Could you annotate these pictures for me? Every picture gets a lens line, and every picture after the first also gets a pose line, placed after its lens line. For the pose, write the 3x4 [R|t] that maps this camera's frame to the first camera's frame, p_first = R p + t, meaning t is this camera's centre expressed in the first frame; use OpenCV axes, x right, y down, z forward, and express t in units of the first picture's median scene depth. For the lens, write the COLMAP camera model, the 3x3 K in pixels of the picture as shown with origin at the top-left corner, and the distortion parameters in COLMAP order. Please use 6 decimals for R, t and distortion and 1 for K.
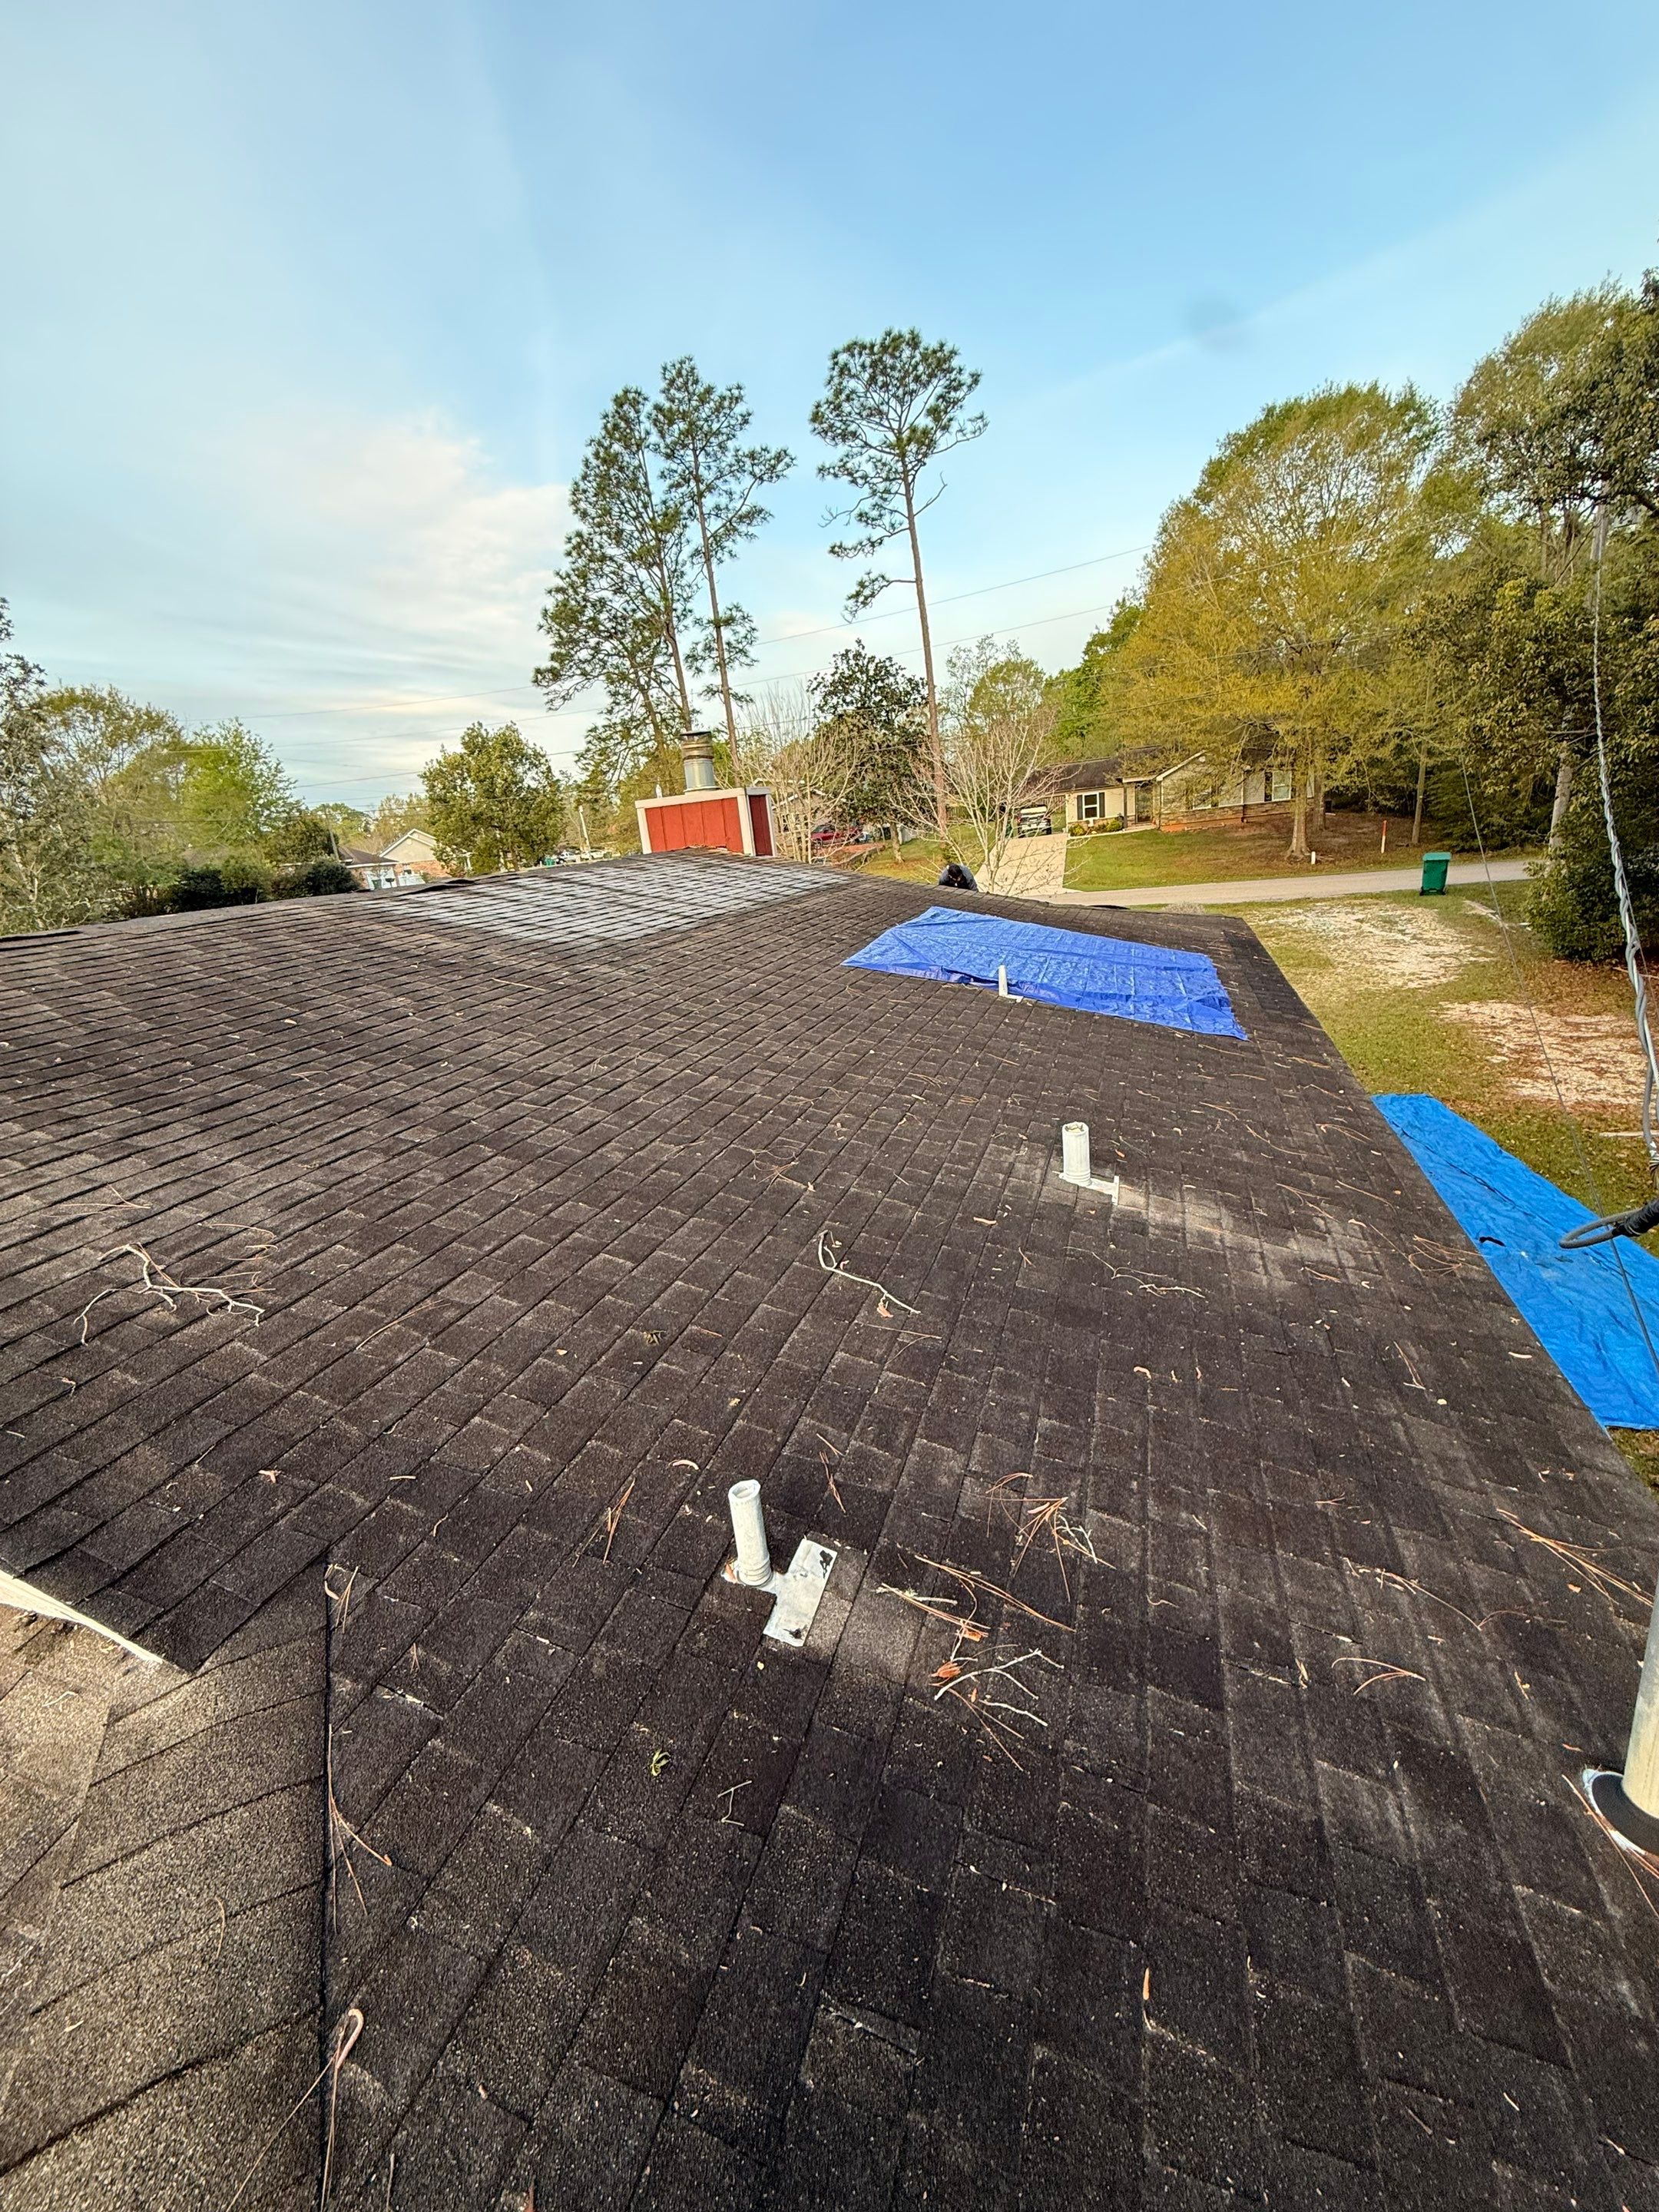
lens RADIAL K [[875.2, 0, 829.8], [0, 875.2, 1103.1], [0, 0, 1]] dist [0.001769, -0.000453]
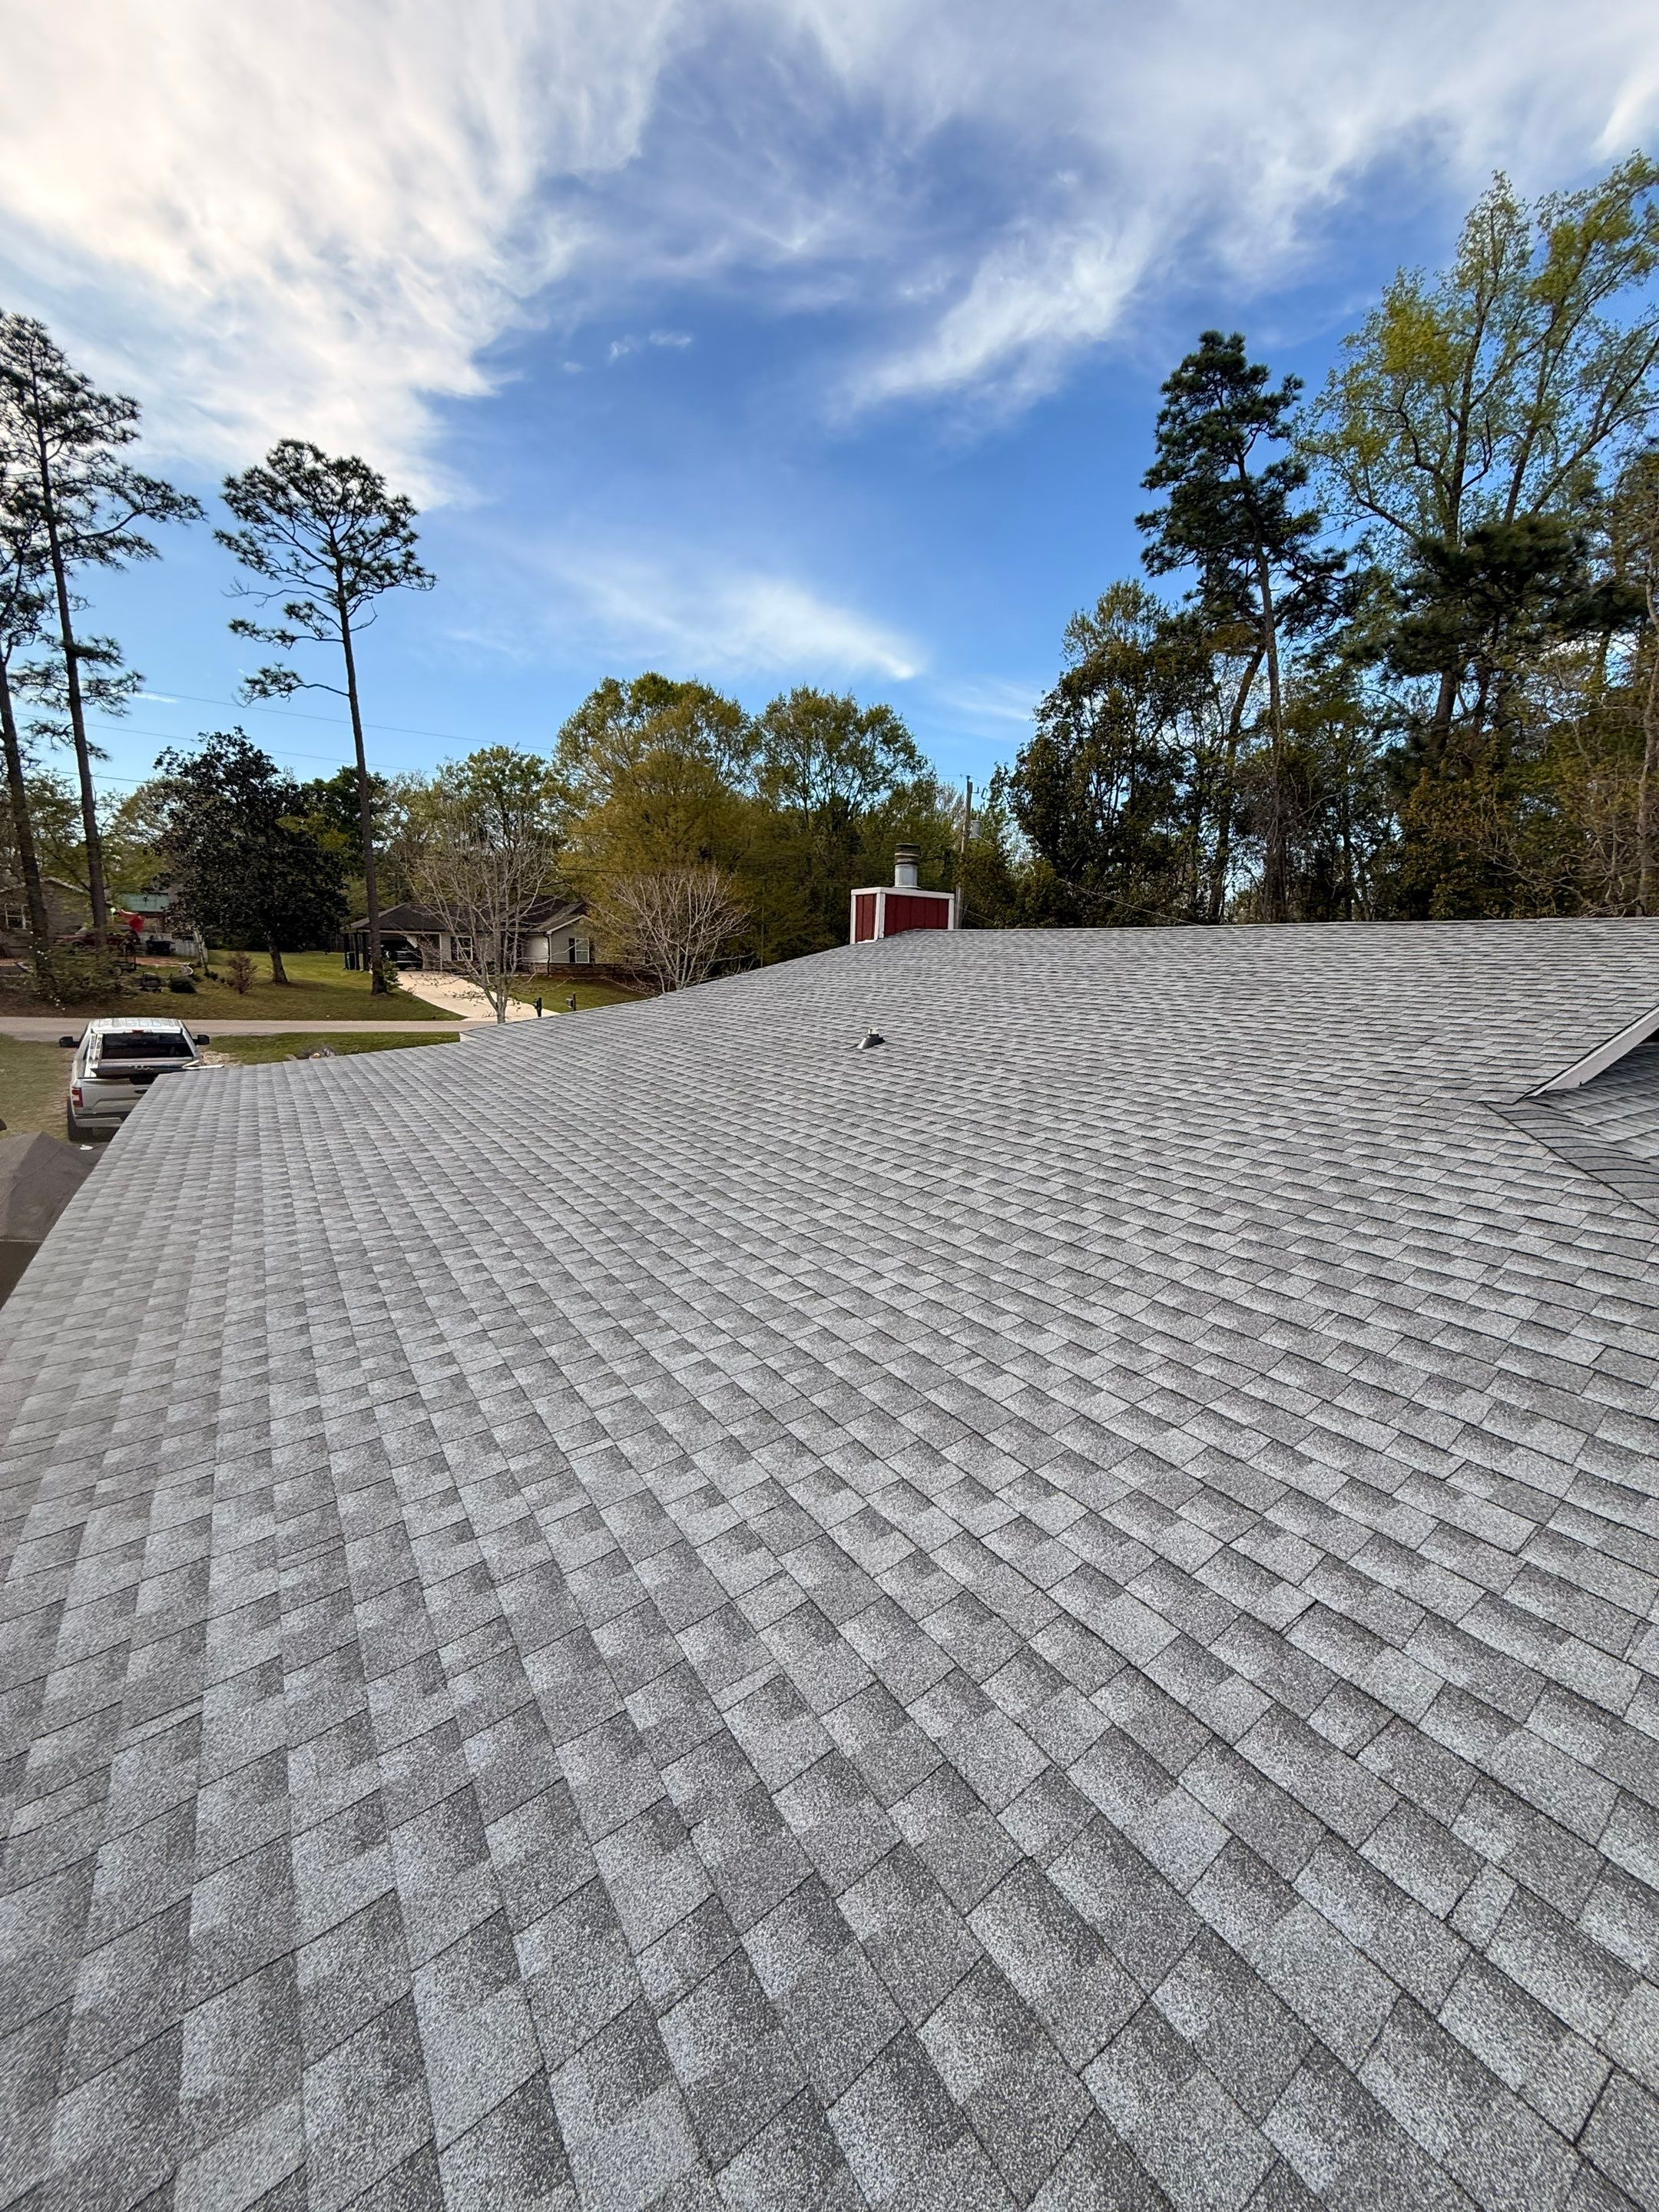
lens RADIAL K [[875.2, 0, 844.4], [0, 875.2, 1110.1], [0, 0, 1]] dist [0.001769, -0.000453]
pose [[0.604703, -0.013819, 0.796331, -0.339203], [0.152250, 0.983417, -0.098547, 0.023052], [-0.781763, 0.180833, 0.596779, 0.093501]]
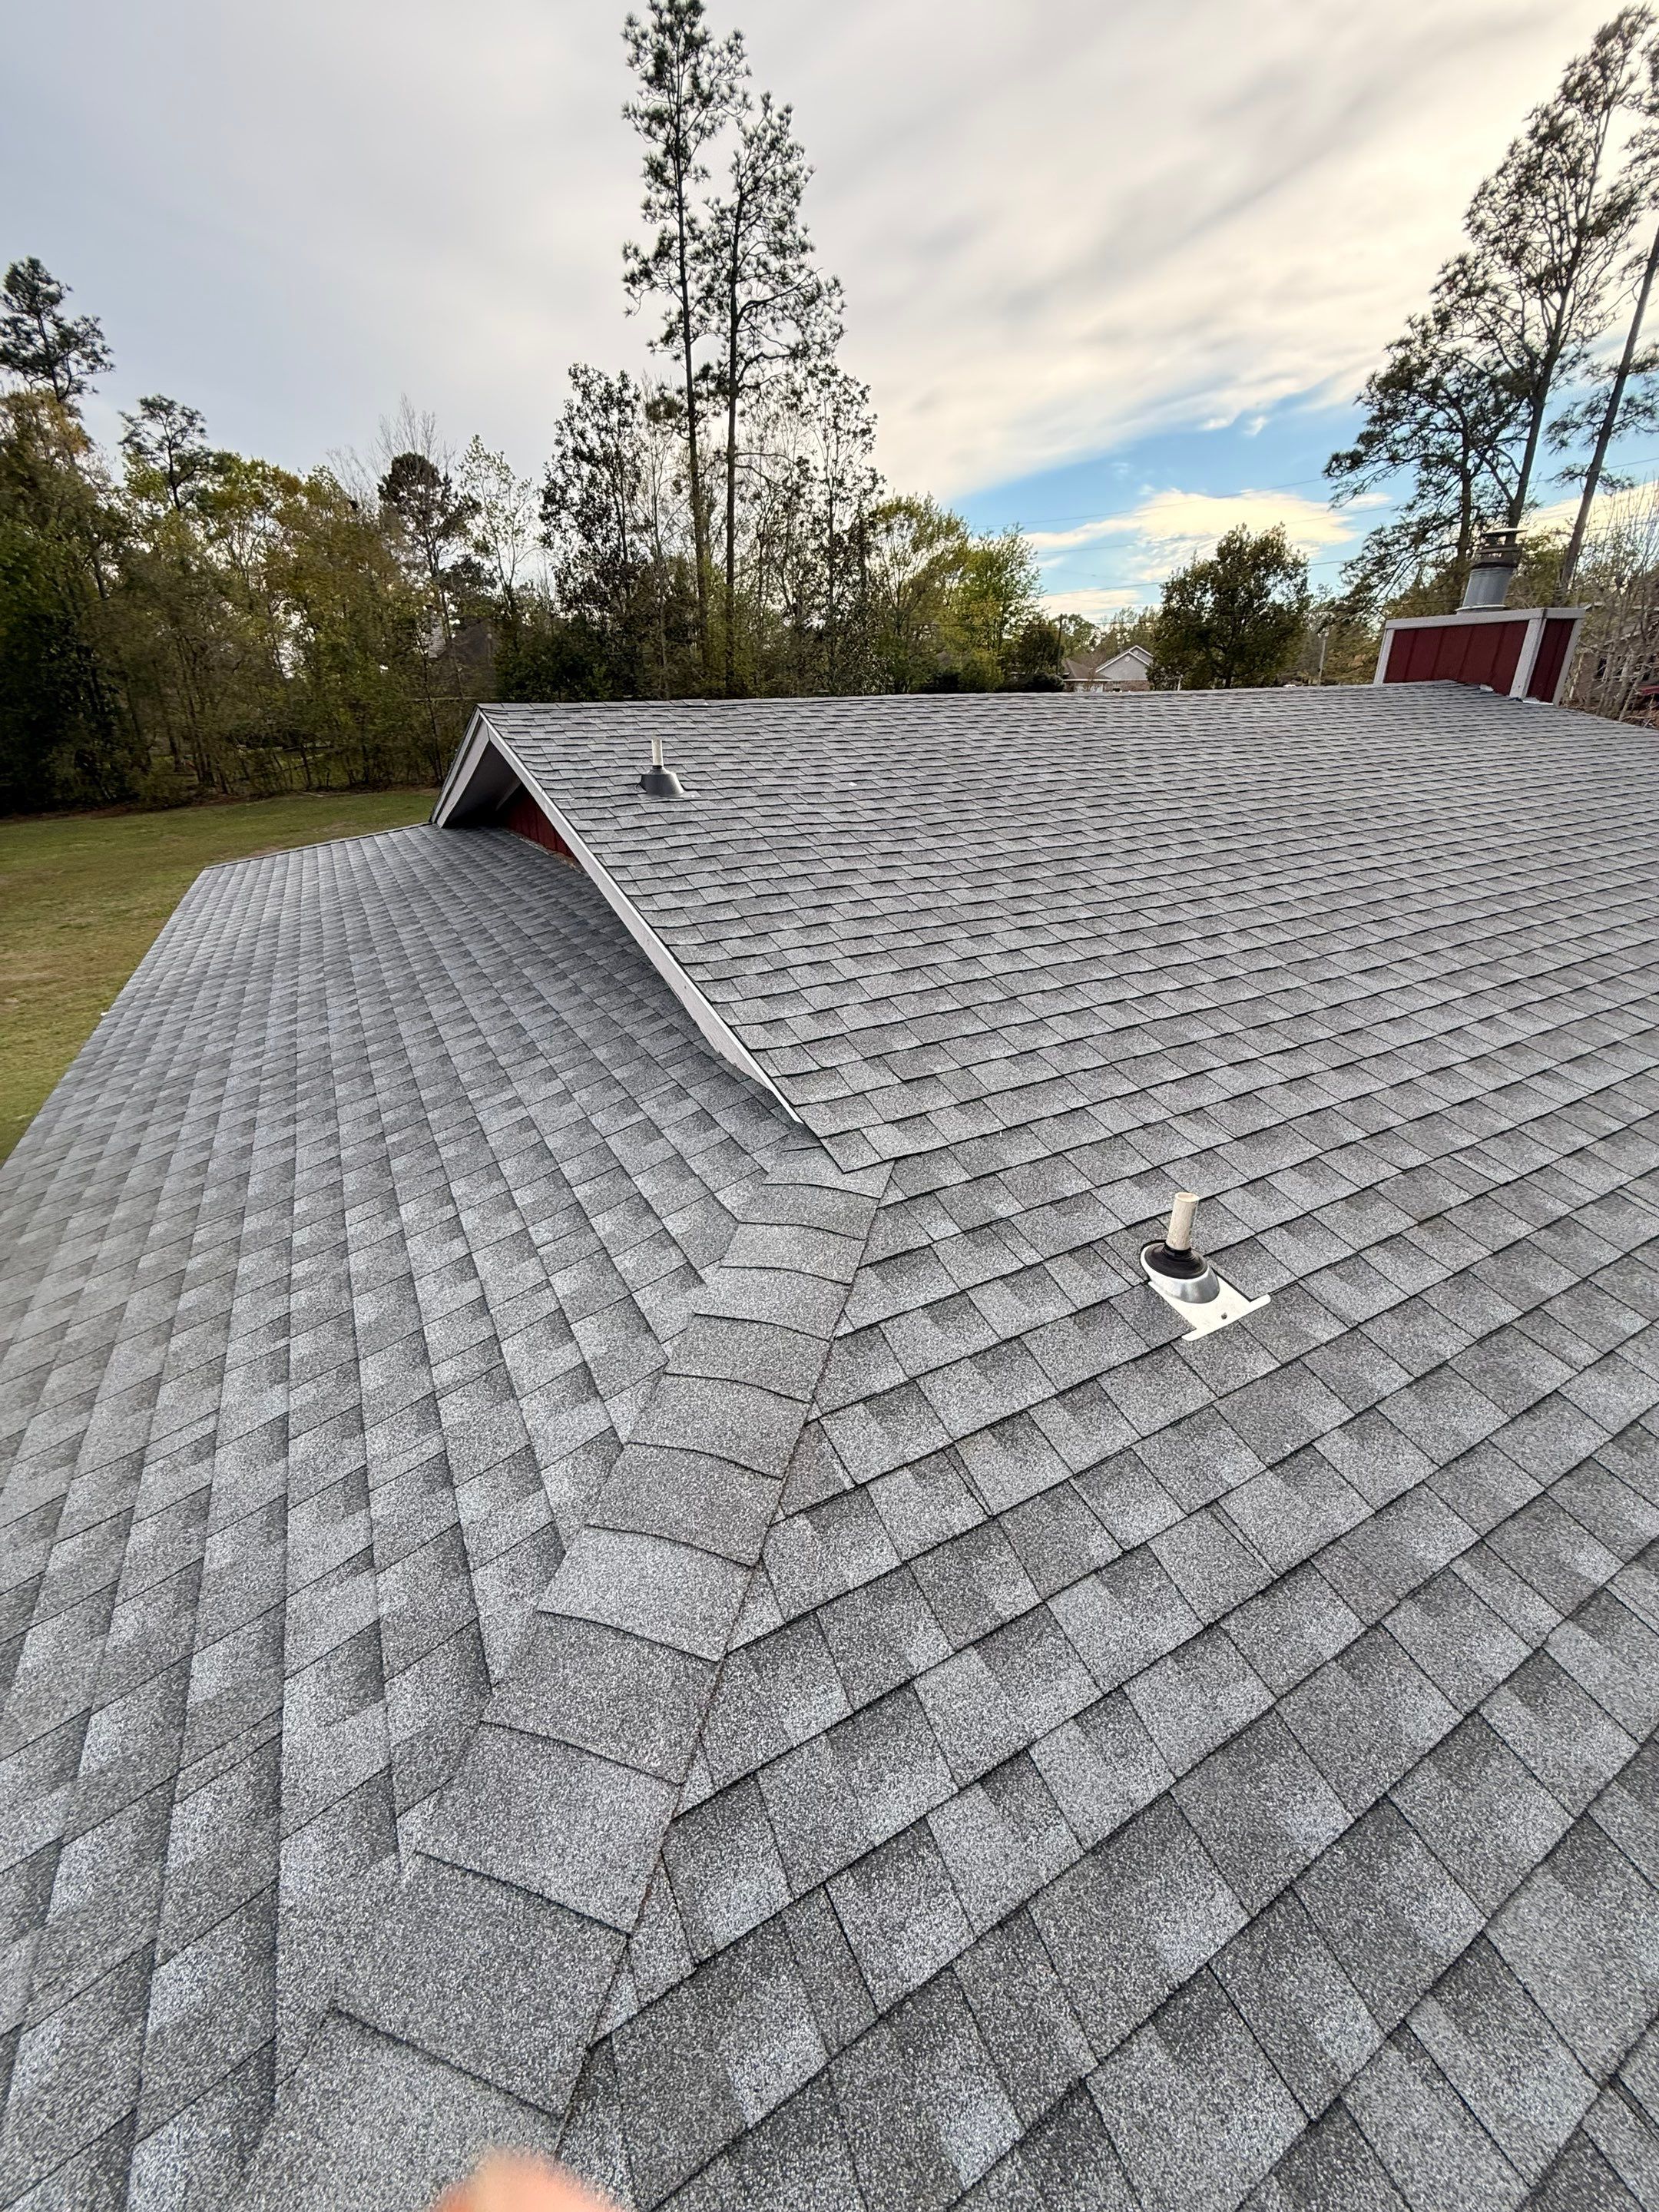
lens RADIAL K [[875.2, 0, 832.2], [0, 875.2, 1102.4], [0, 0, 1]] dist [0.001769, -0.000453]
pose [[0.746966, 0.357389, -0.560638, 0.006081], [-0.255773, 0.932811, 0.253858, 0.004686], [0.613695, -0.046227, 0.788189, -0.009034]]
